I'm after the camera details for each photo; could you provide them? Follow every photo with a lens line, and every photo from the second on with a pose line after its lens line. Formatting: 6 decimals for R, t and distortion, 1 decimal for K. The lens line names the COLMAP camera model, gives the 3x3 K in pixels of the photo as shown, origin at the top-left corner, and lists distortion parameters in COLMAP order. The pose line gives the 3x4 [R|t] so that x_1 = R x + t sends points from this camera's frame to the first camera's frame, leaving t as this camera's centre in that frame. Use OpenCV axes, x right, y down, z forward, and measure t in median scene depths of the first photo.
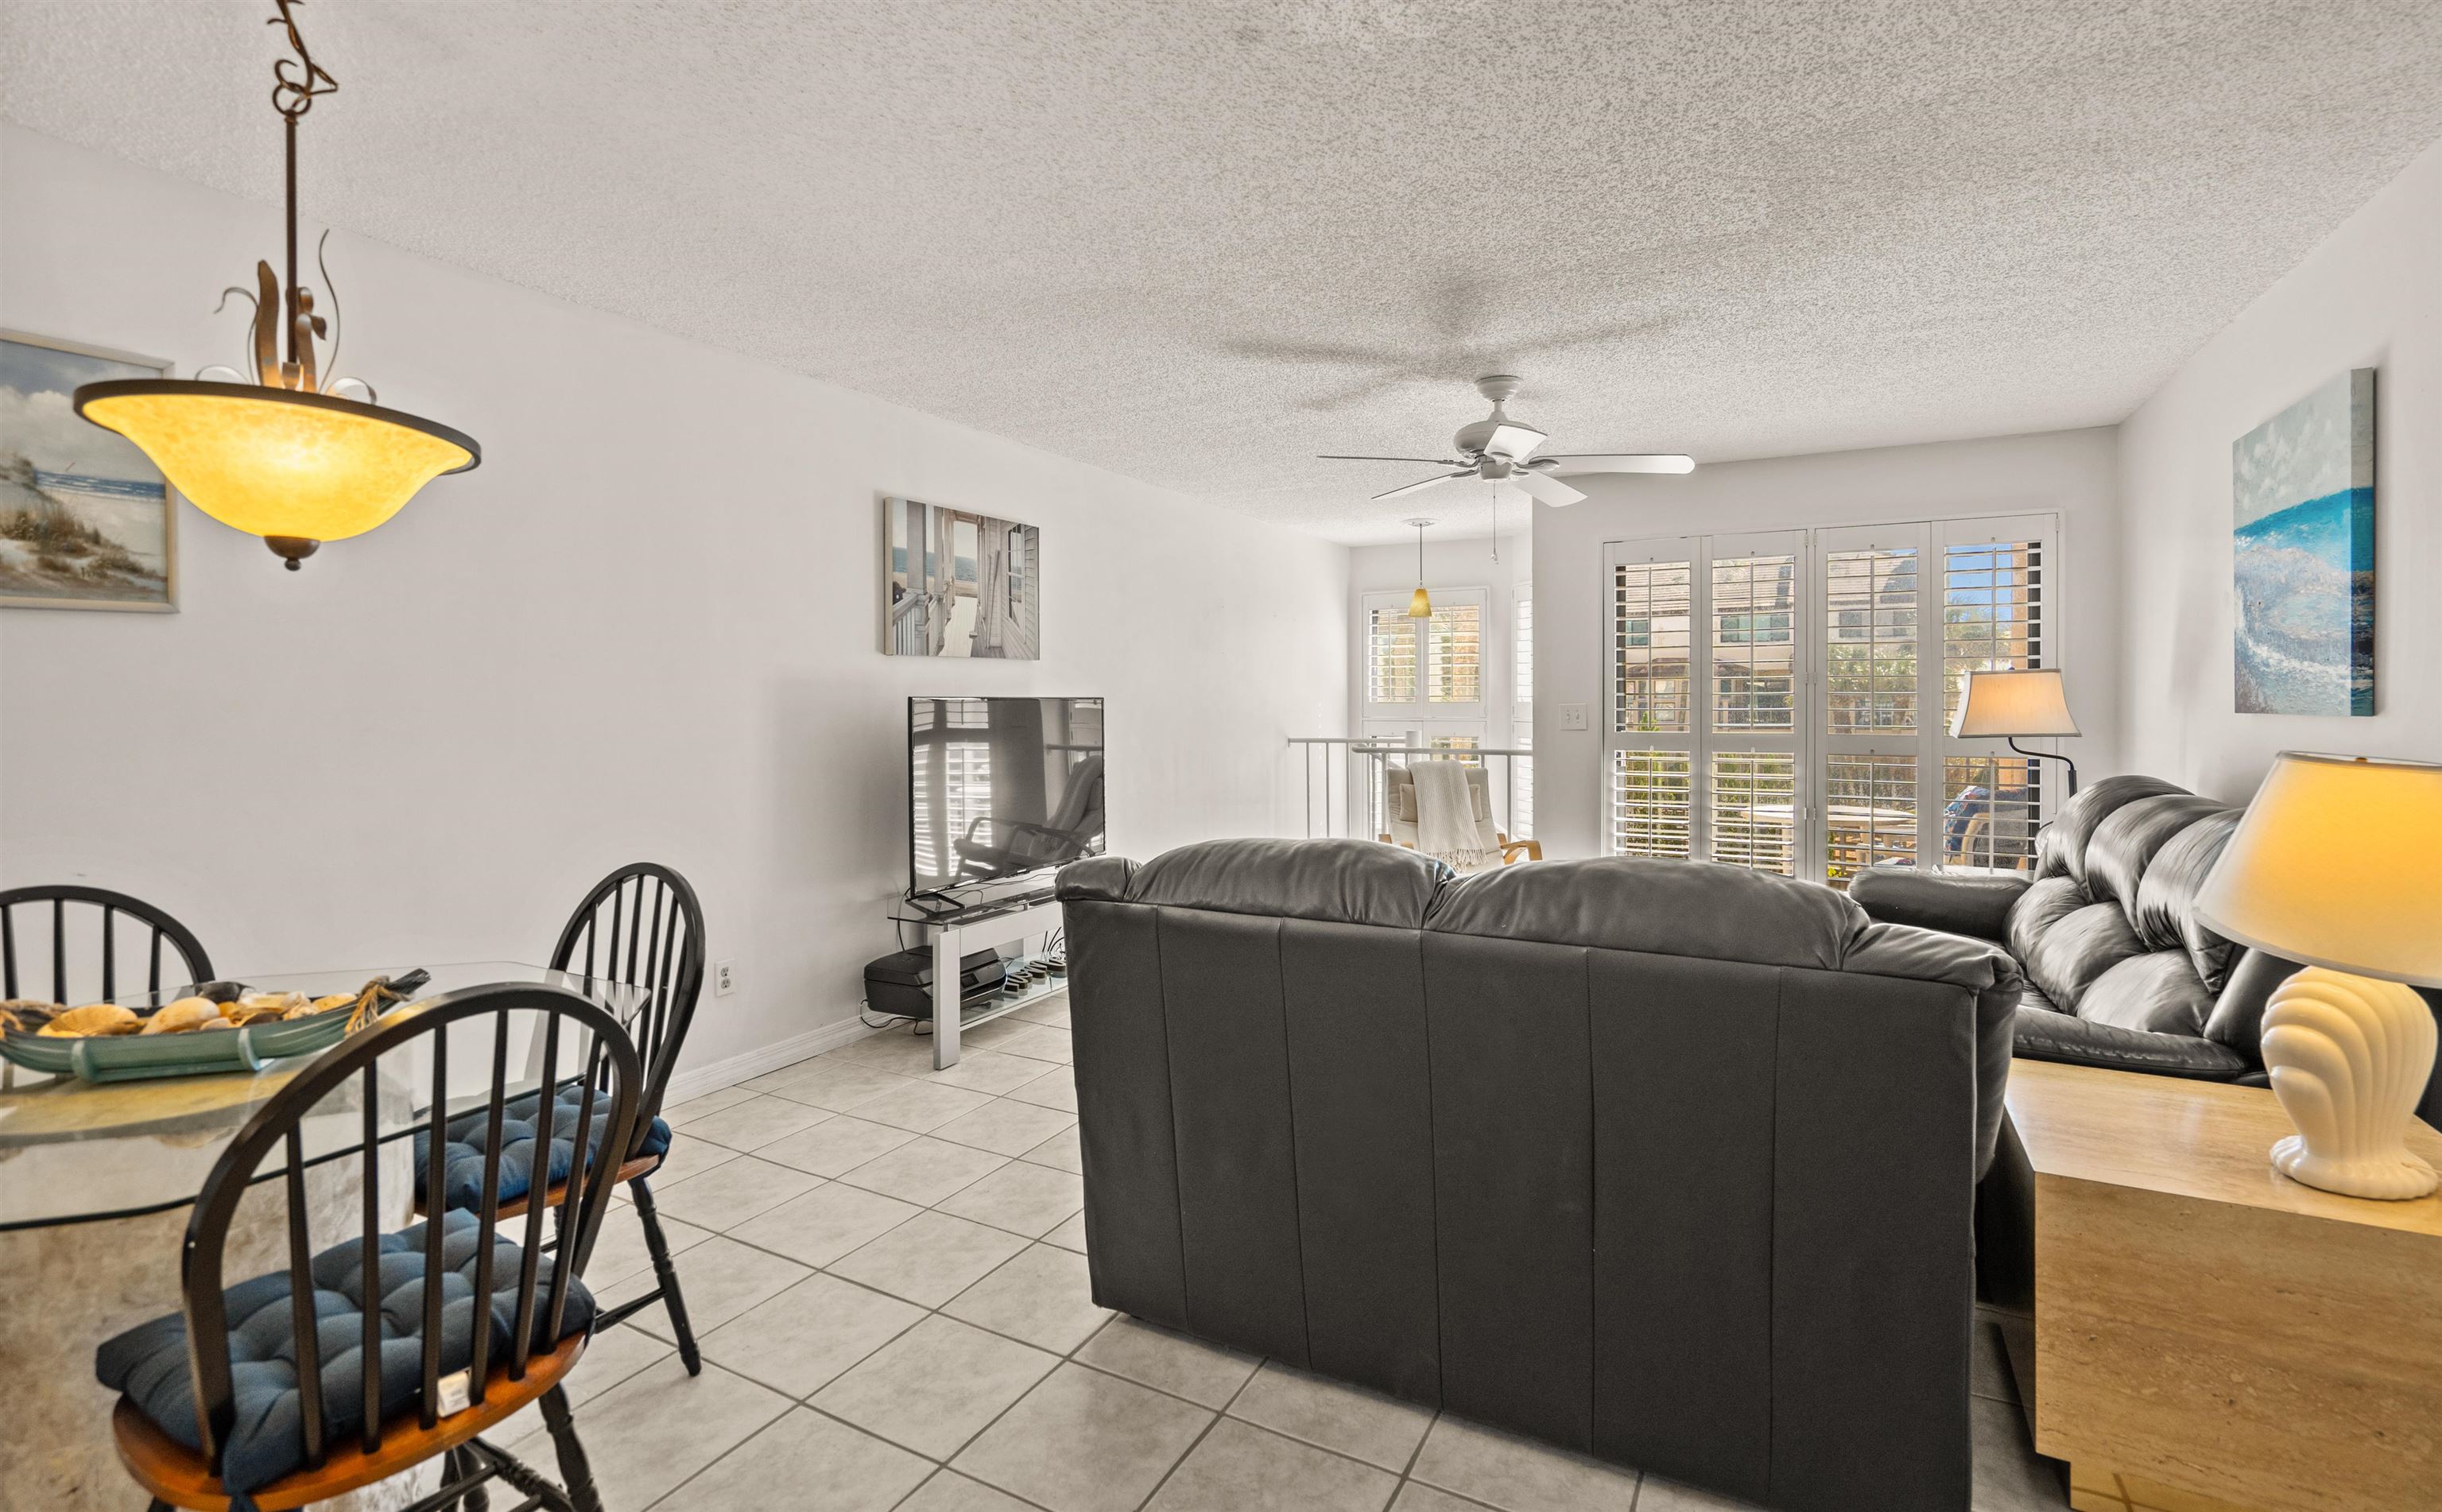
lens RADIAL K [[1094.0, 0, 1231.3], [0, 1094.0, 694.4], [0, 0, 1]] dist [-0.012958, 0.000322]
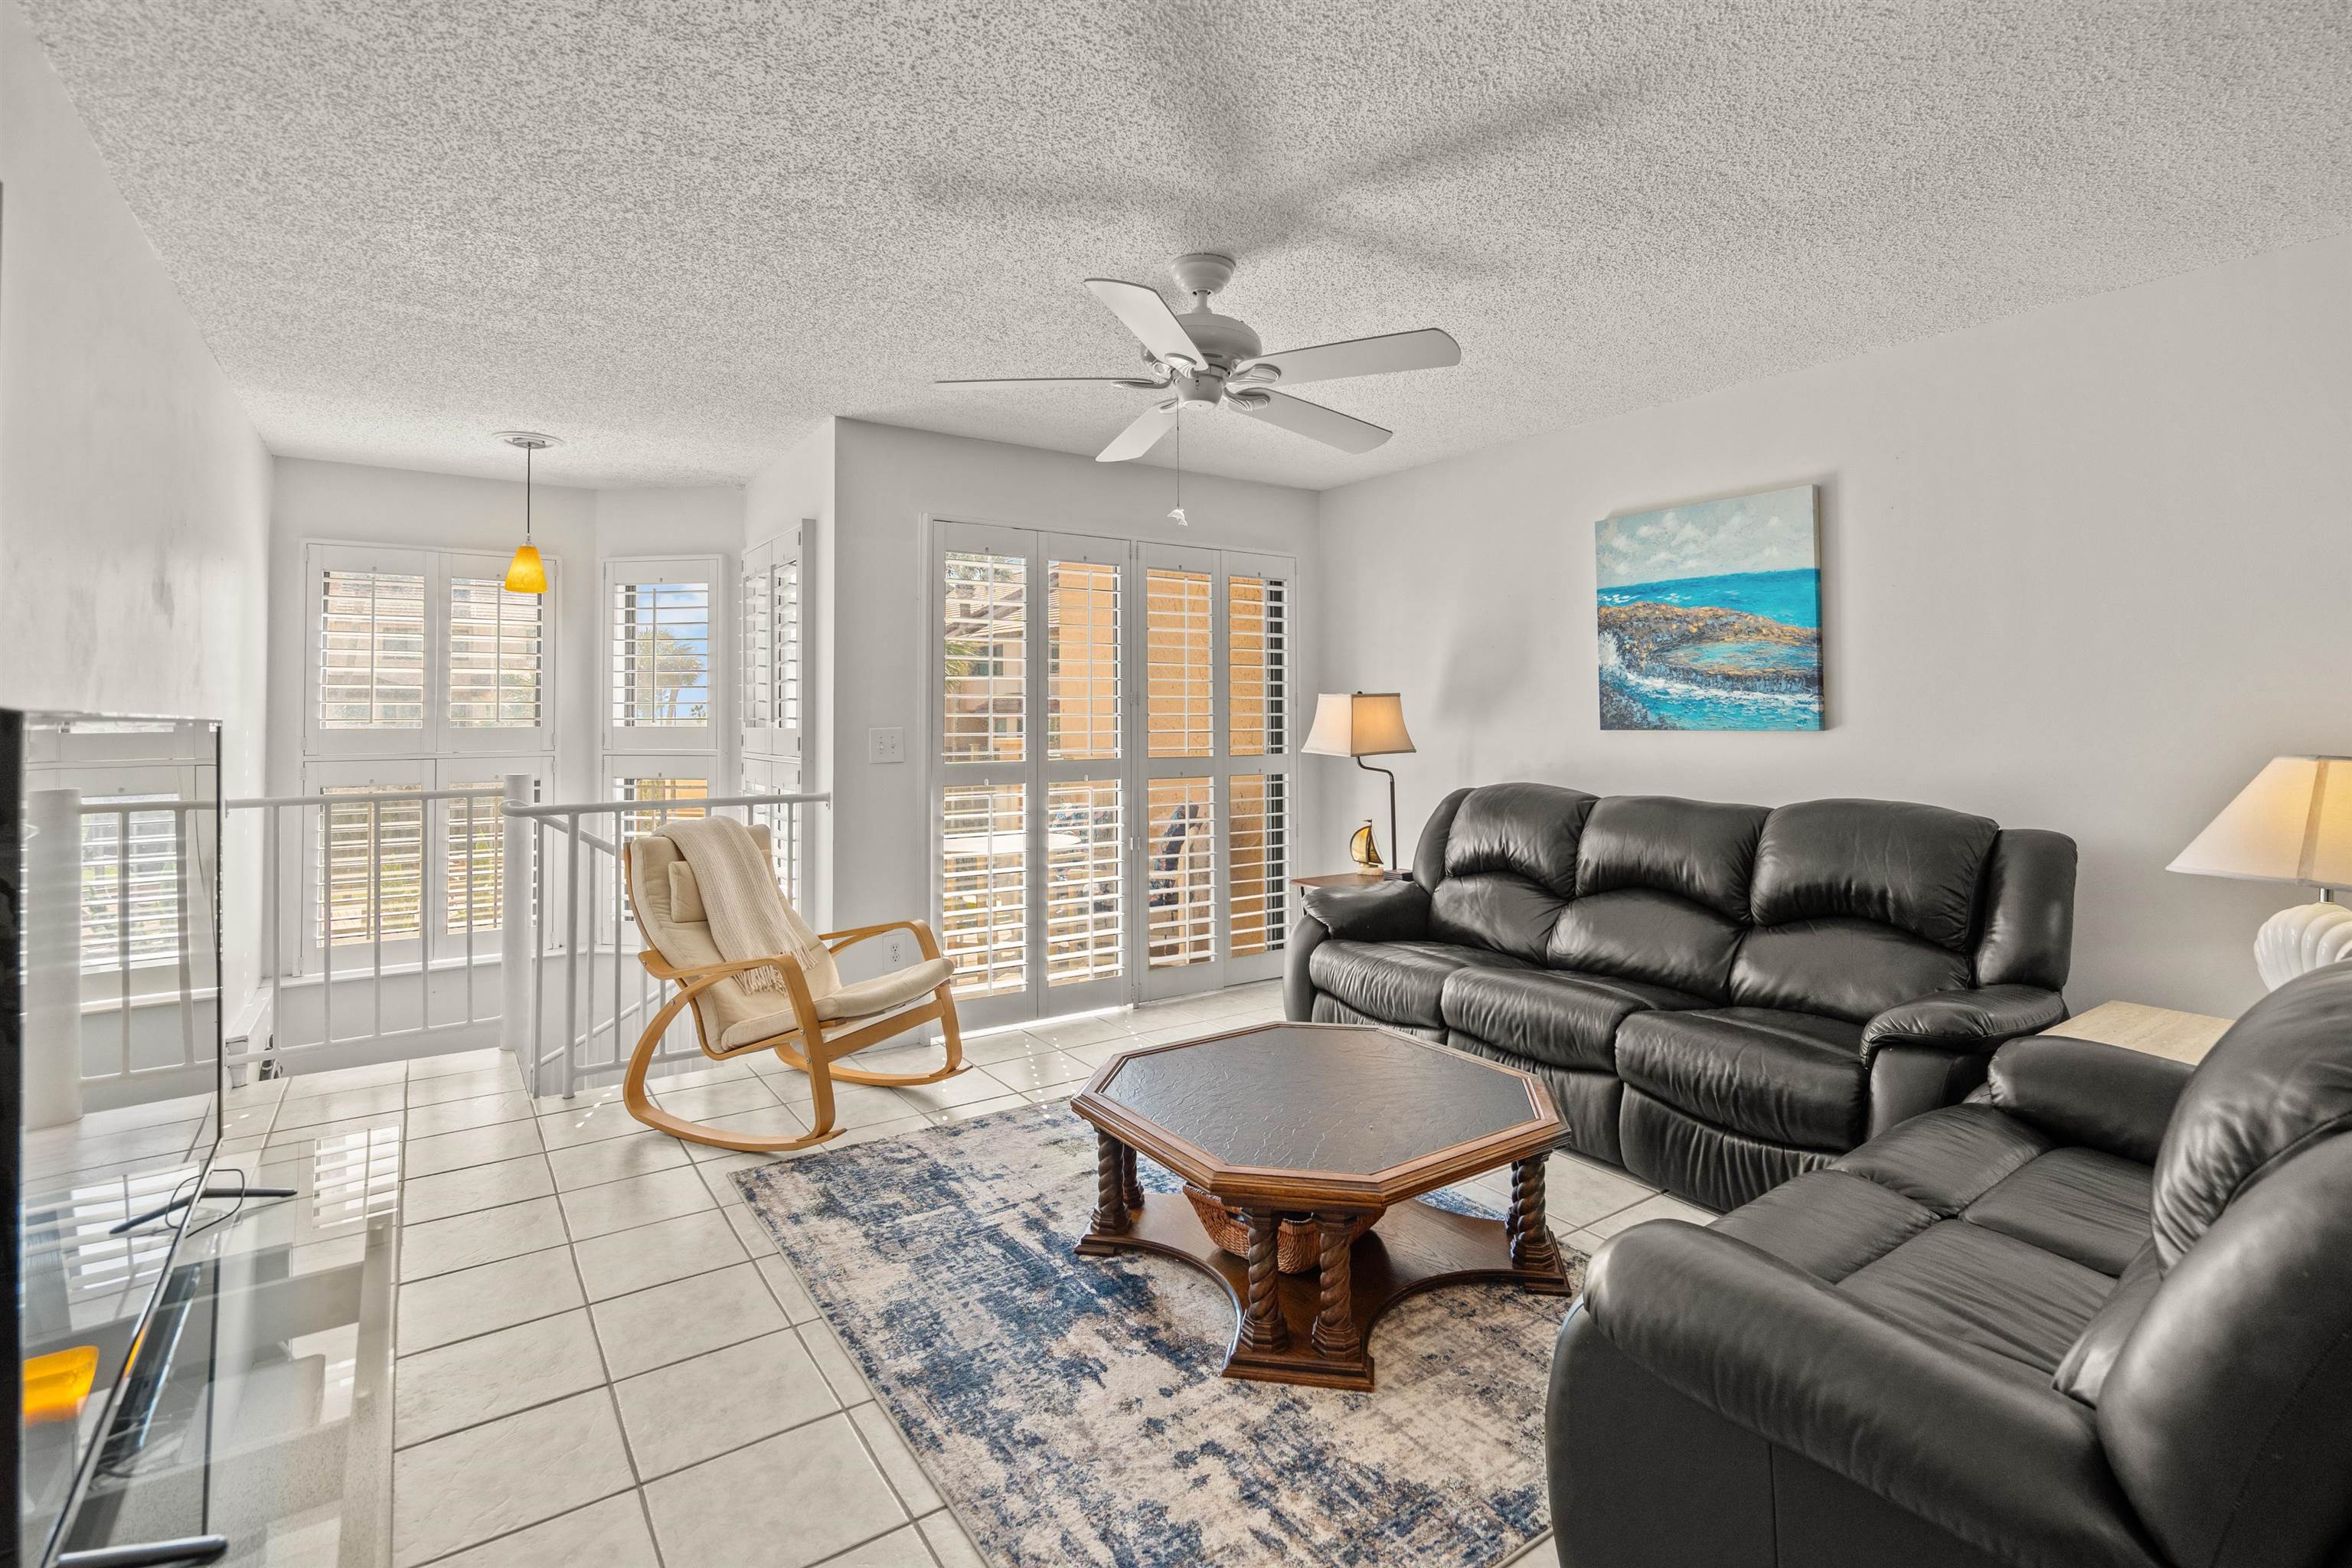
lens RADIAL K [[1101.8, 0, 1185.8], [0, 1101.8, 716.1], [0, 0, 1]] dist [-0.000535, 0.000176]
pose [[0.450477, 0.001279, 0.892787, -0.350459], [0.000543, 0.999998, -0.001707, 0.002124], [-0.892788, 0.001254, 0.450476, 0.626885]]
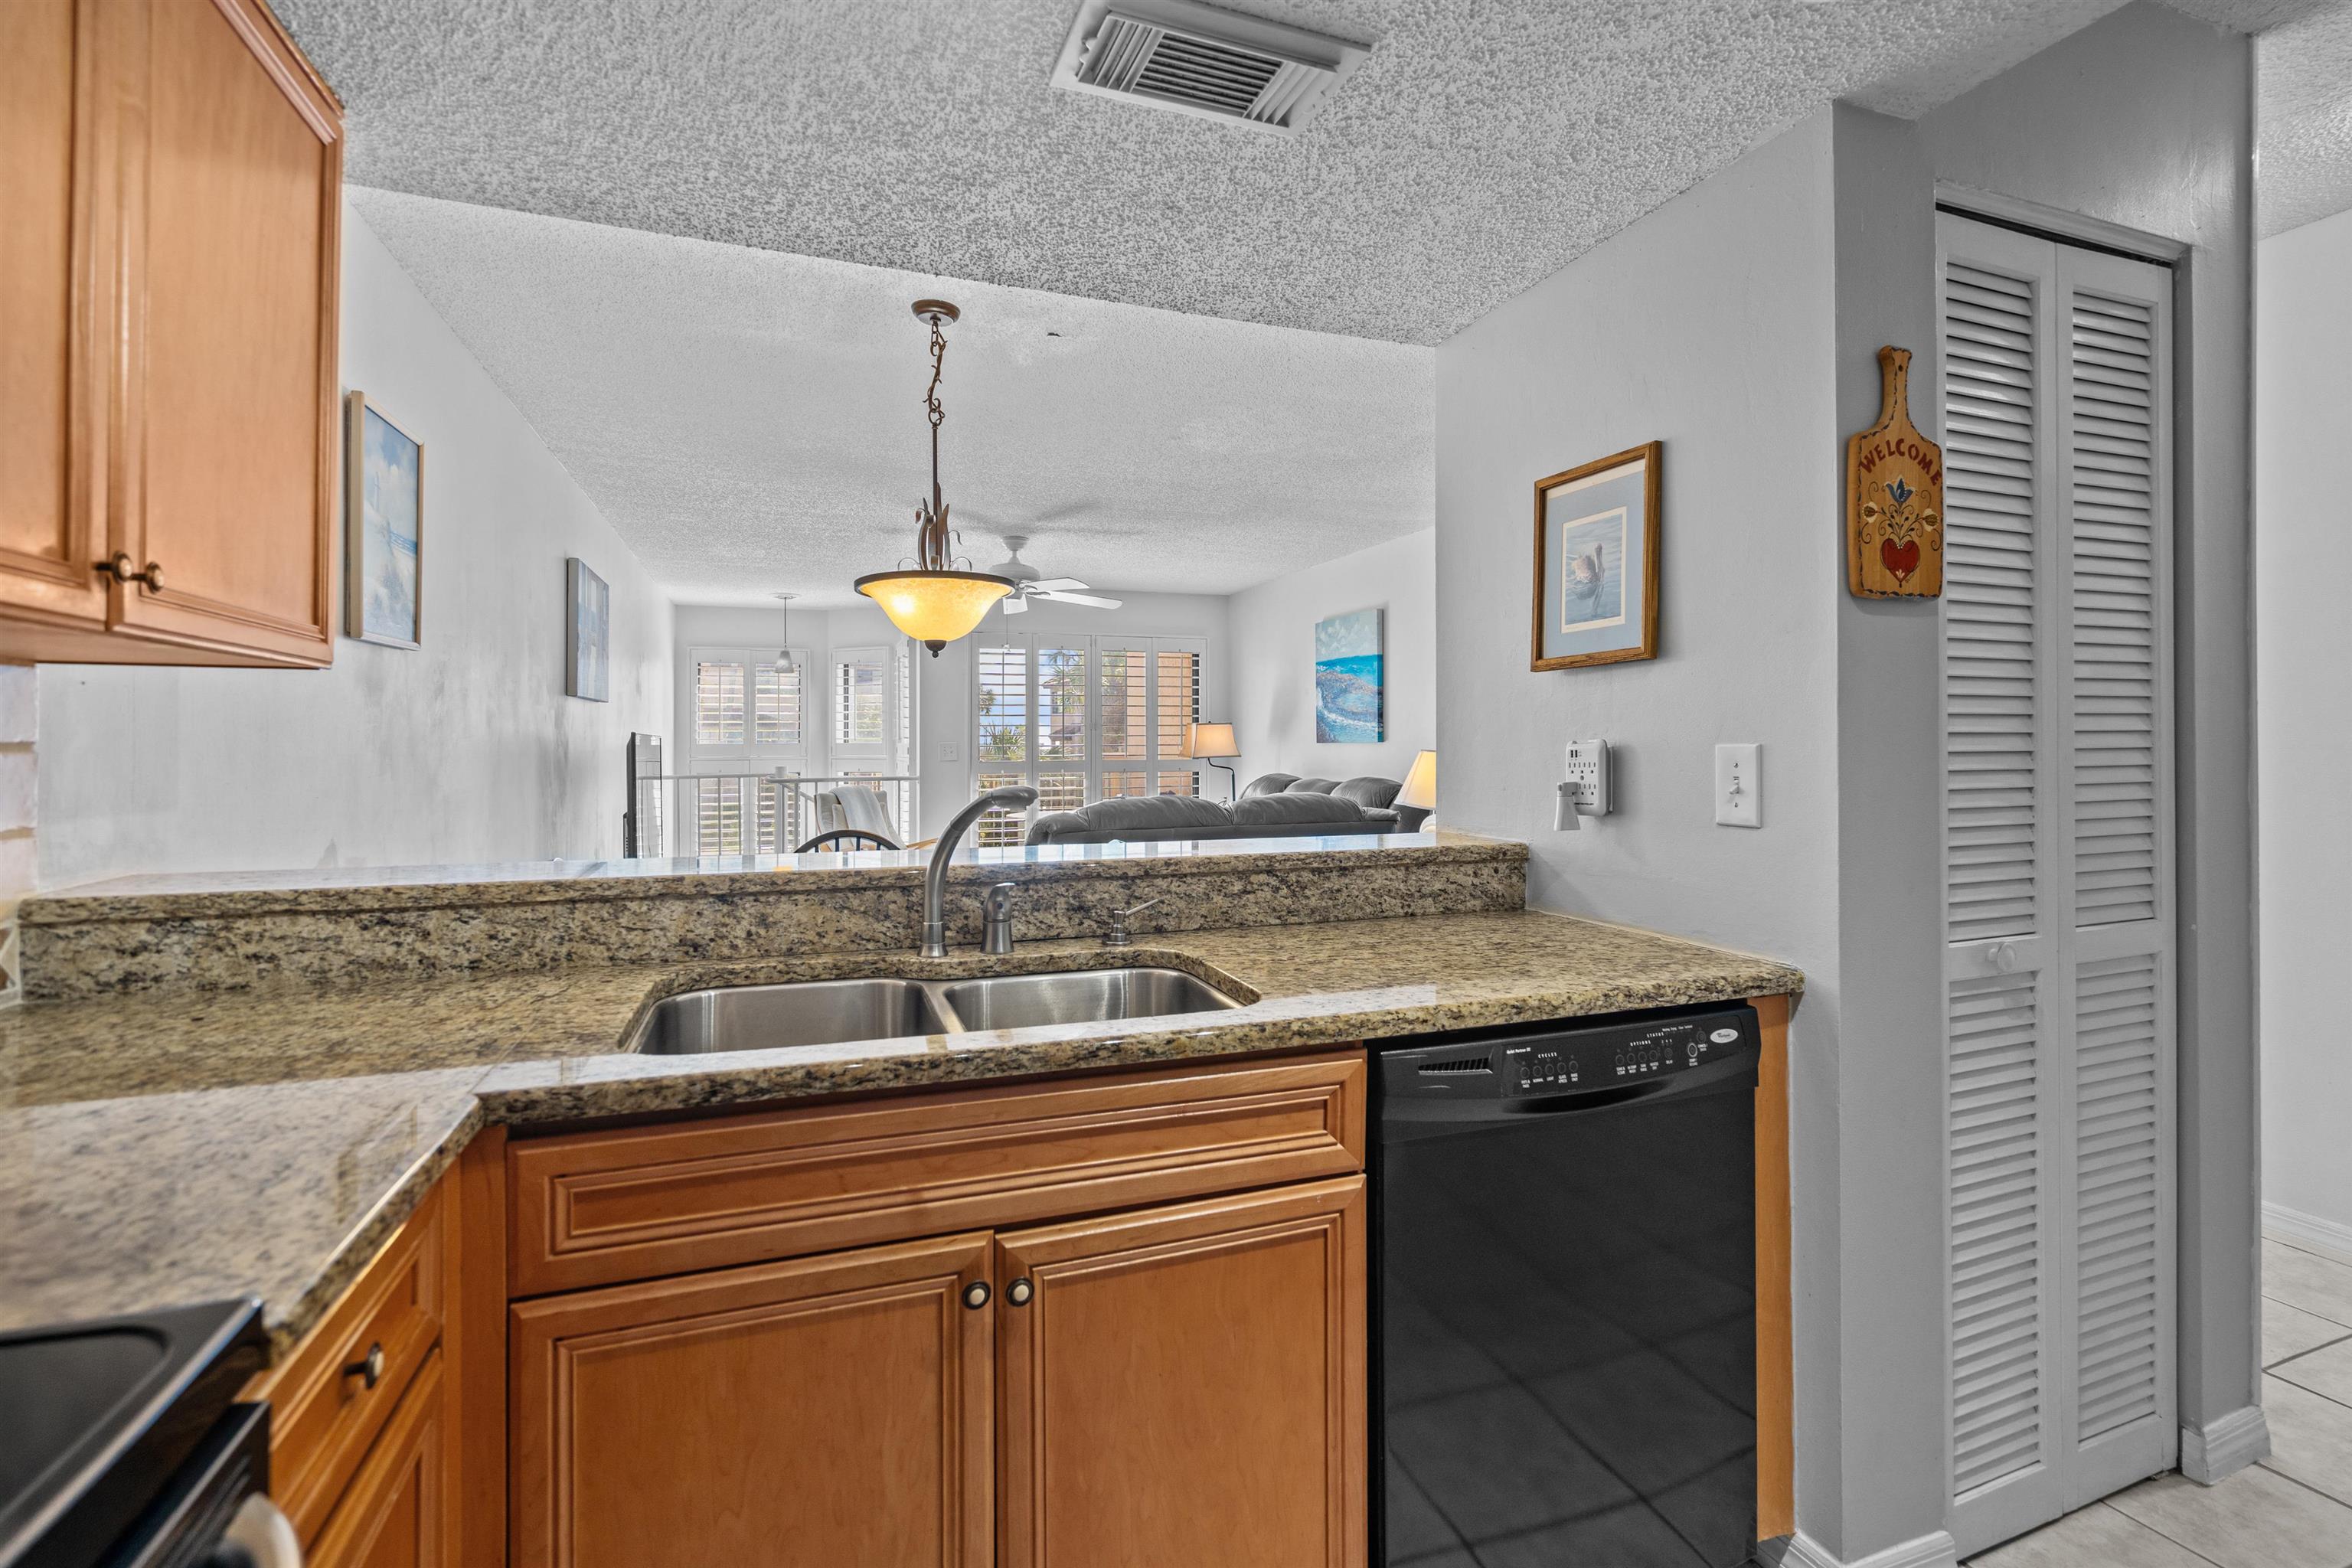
lens RADIAL K [[1084.3, 0, 1185.8], [0, 1084.3, 747.4], [0, 0, 1]] dist [-0.002019, 0.000376]
pose [[0.662515, -0.002384, 0.749045, -0.711051], [0.000958, 0.999997, 0.002335, 0.015520], [-0.749048, -0.000829, 0.662515, -0.224745]]
